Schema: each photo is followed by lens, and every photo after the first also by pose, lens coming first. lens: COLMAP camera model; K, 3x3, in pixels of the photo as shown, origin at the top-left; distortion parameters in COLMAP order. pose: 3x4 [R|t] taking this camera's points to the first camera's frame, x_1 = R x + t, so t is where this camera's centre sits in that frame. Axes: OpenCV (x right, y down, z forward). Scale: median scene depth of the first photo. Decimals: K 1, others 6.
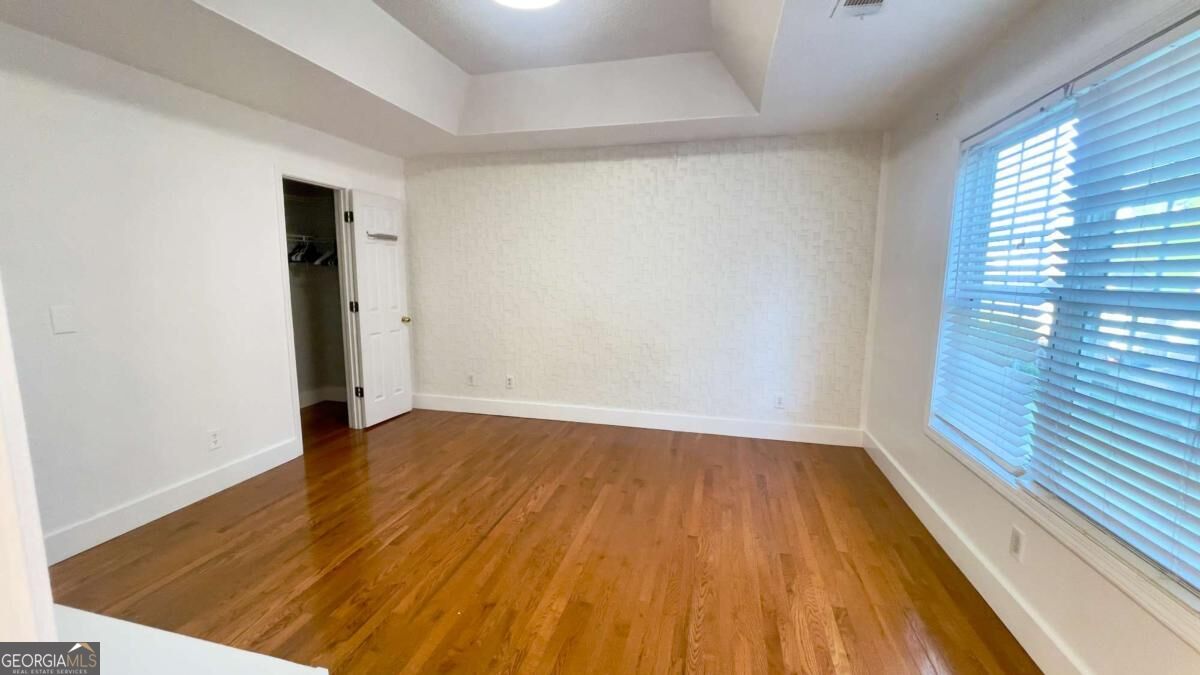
lens RADIAL K [[480.9, 0, 598.1], [0, 480.9, 342.2], [0, 0, 1]] dist [-0.000579, -0.000453]
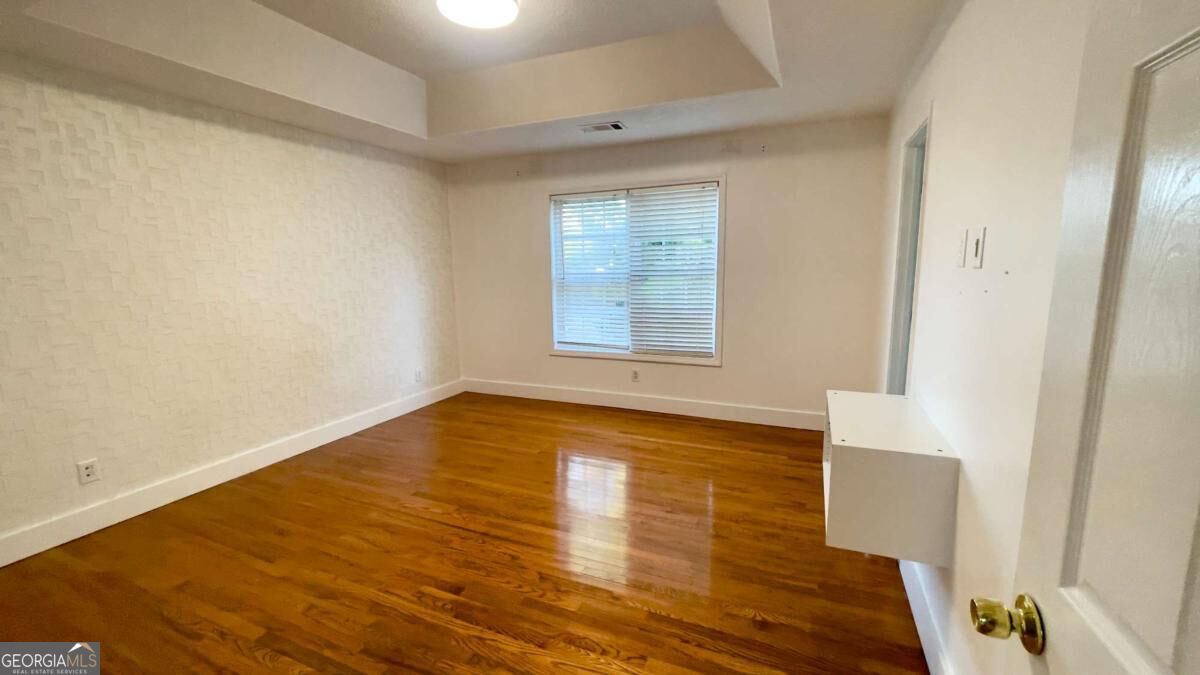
lens RADIAL K [[480.9, 0, 596.9], [0, 480.9, 335.6], [0, 0, 1]] dist [-0.000579, -0.000453]
pose [[0.165217, -0.154433, 0.974091, -0.752786], [0.163206, 0.978329, 0.127423, -0.058025], [-0.972660, 0.137925, 0.186841, 0.360777]]
